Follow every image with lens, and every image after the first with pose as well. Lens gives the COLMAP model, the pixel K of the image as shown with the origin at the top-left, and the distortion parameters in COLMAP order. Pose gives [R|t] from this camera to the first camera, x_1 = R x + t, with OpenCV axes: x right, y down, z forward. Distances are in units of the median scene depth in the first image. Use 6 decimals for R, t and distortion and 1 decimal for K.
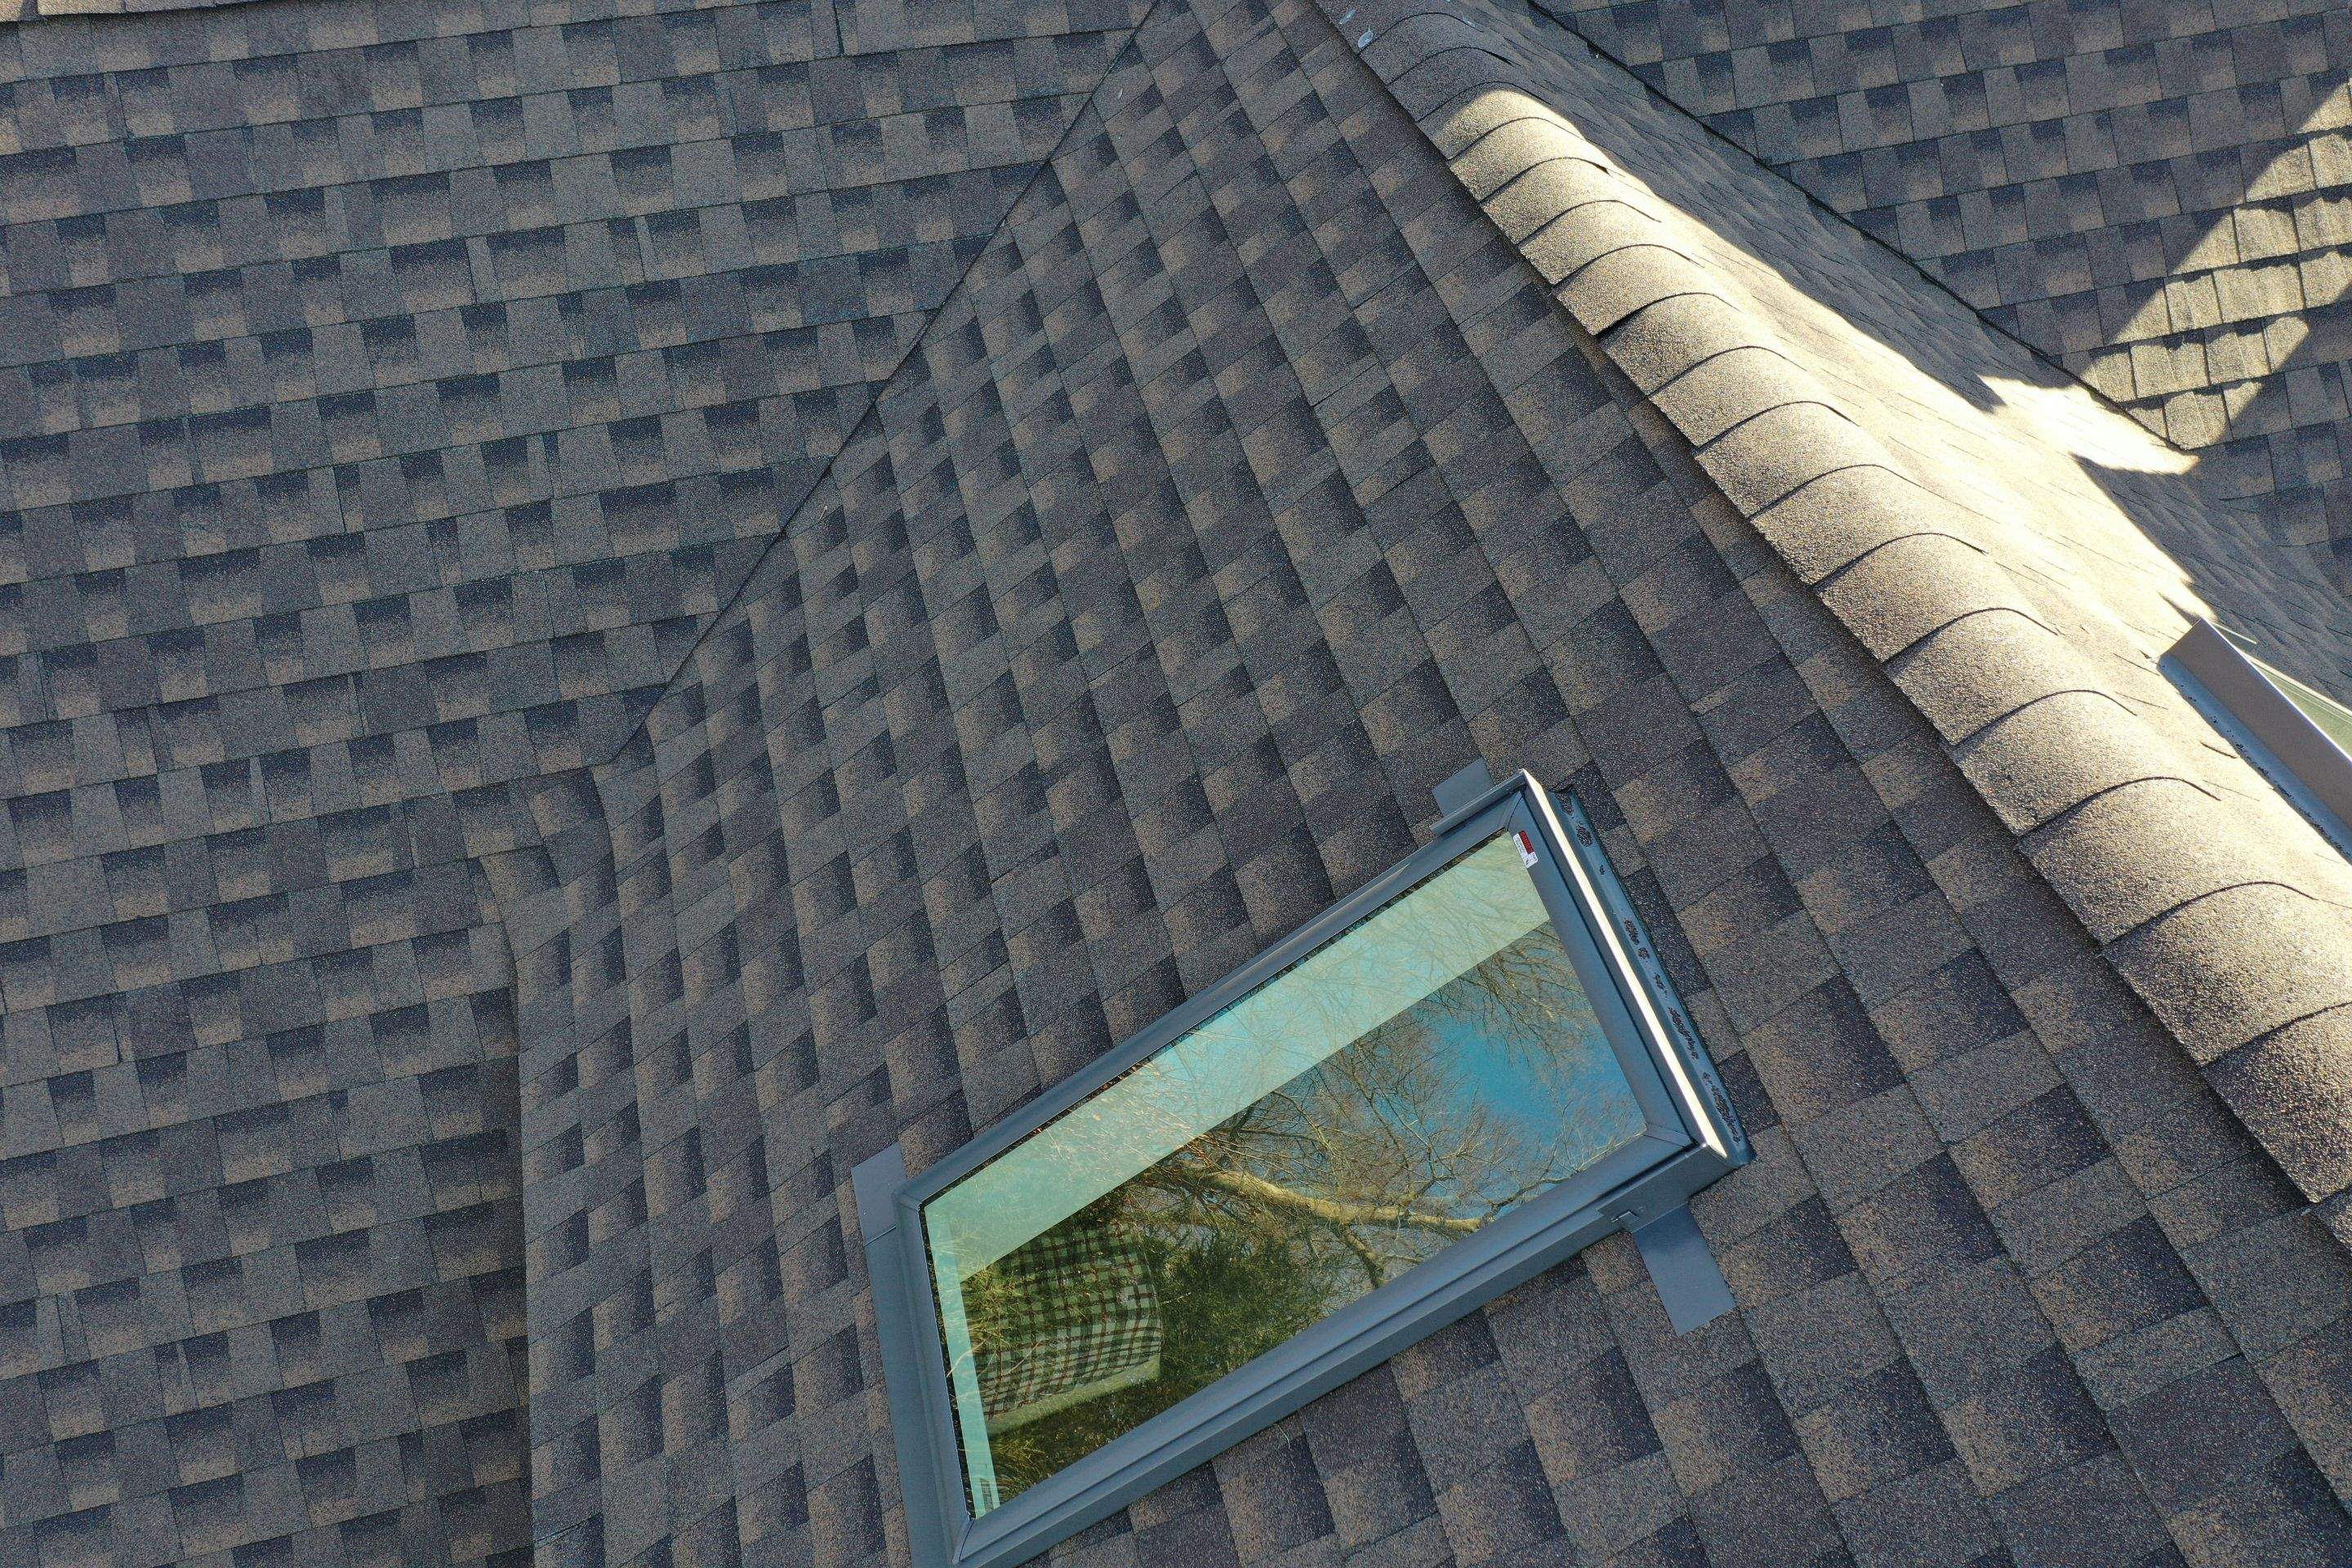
lens RADIAL K [[1868.0, 0, 1175.1], [0, 1868.0, 776.1], [0, 0, 1]] dist [0.019421, -0.001738]
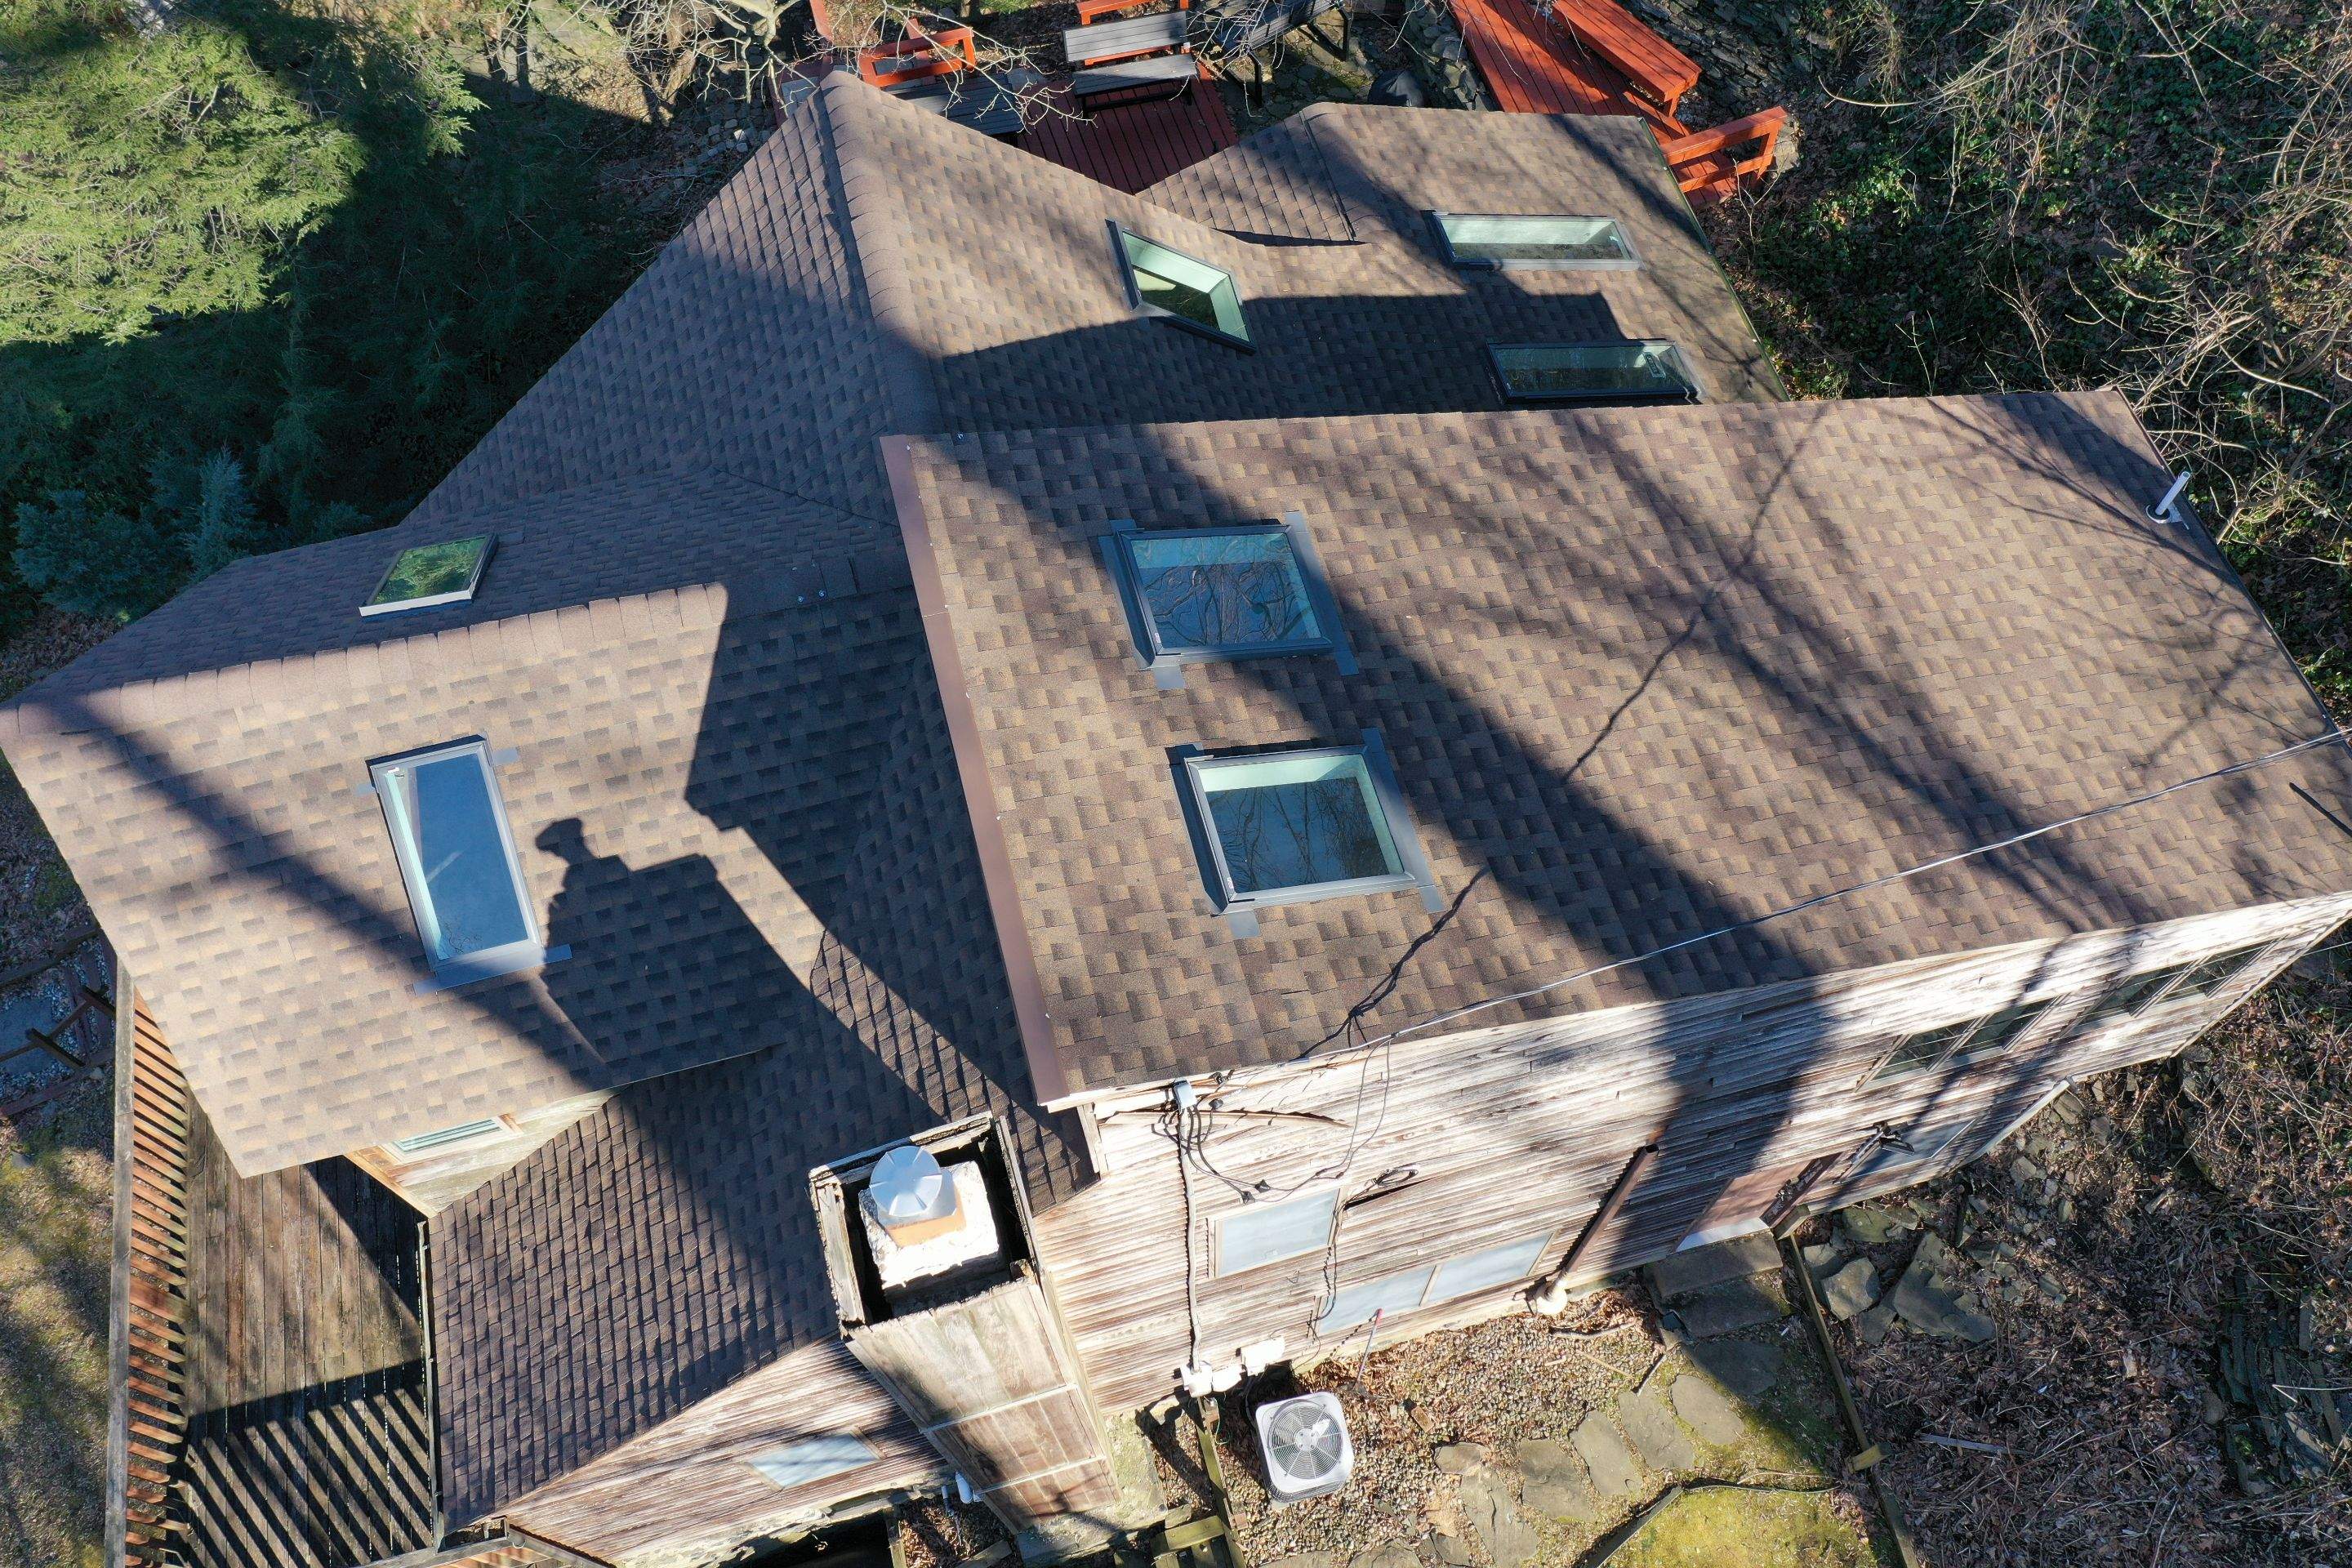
lens RADIAL K [[1868.0, 0, 1176.6], [0, 1868.0, 791.6], [0, 0, 1]] dist [0.019421, -0.001738]
pose [[-0.003664, 0.889730, -0.456473, 1.649640], [-0.737041, 0.306103, 0.602554, -2.358265], [0.675838, 0.338647, 0.654646, -0.360384]]
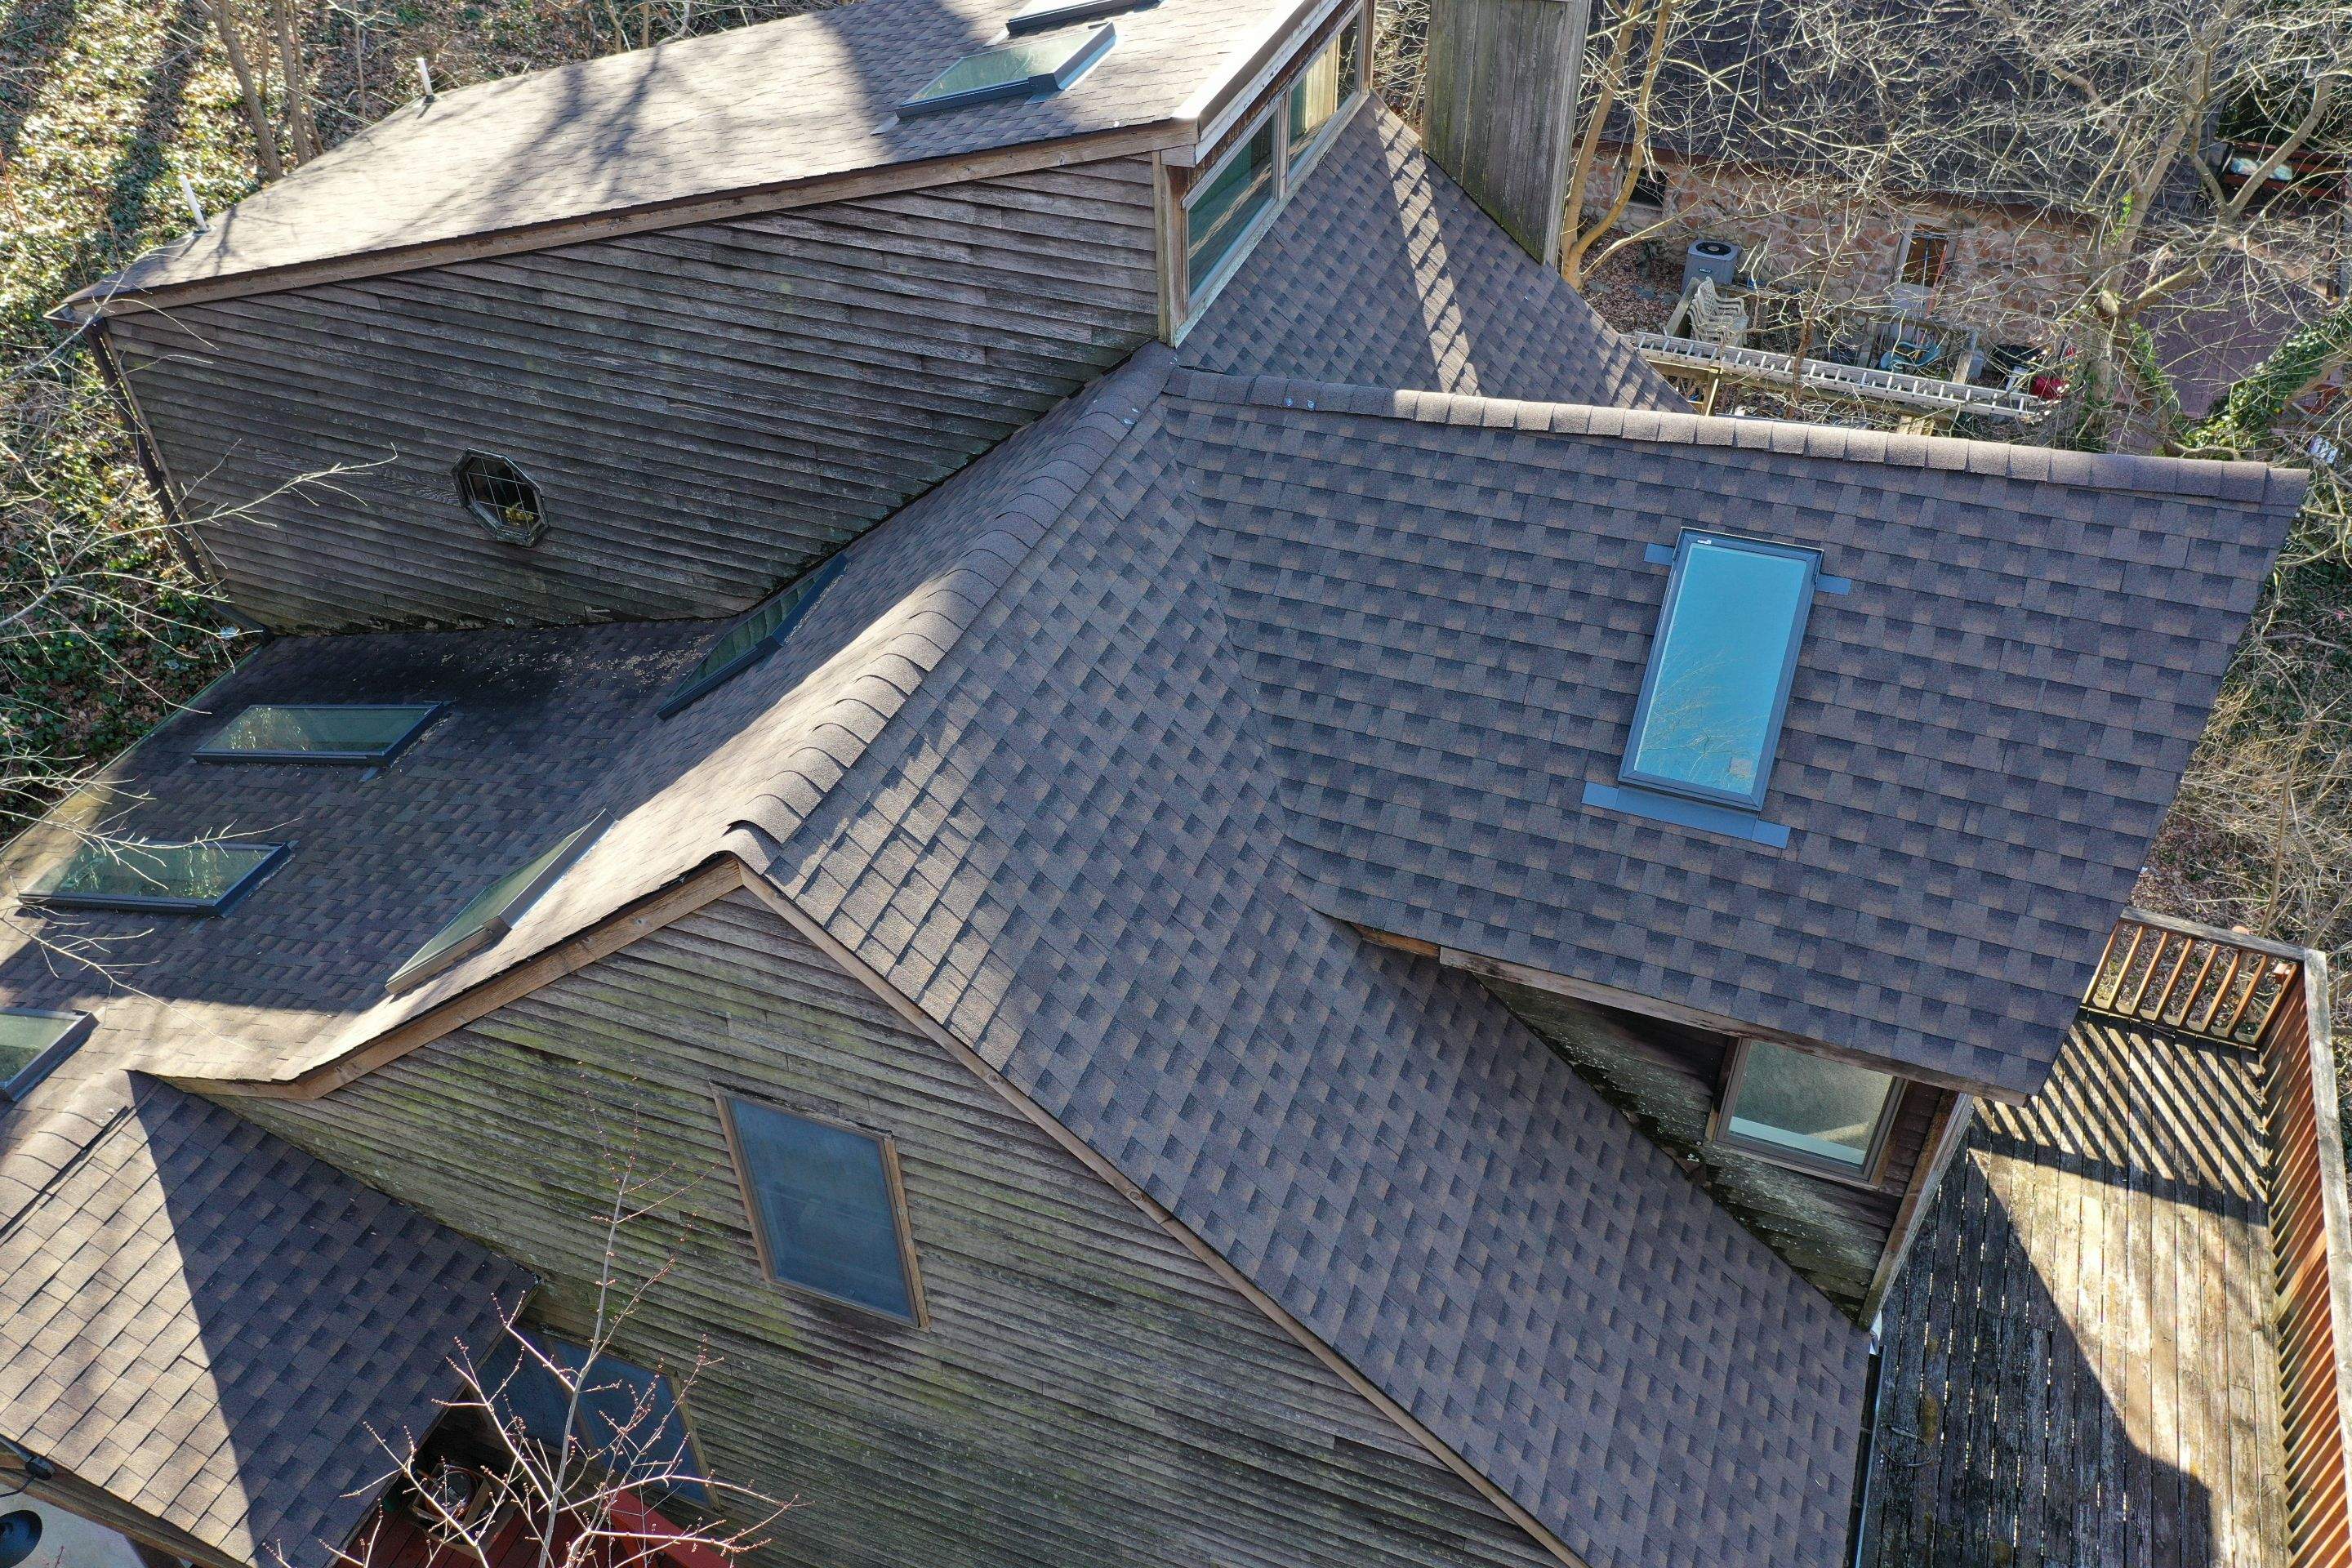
lens RADIAL K [[1868.0, 0, 1179.7], [0, 1868.0, 786.8], [0, 0, 1]] dist [0.019421, -0.001738]
pose [[0.581524, -0.532135, 0.615356, -1.682796], [0.617120, 0.781409, 0.092539, -0.320832], [-0.530088, 0.325934, 0.782799, -0.623175]]
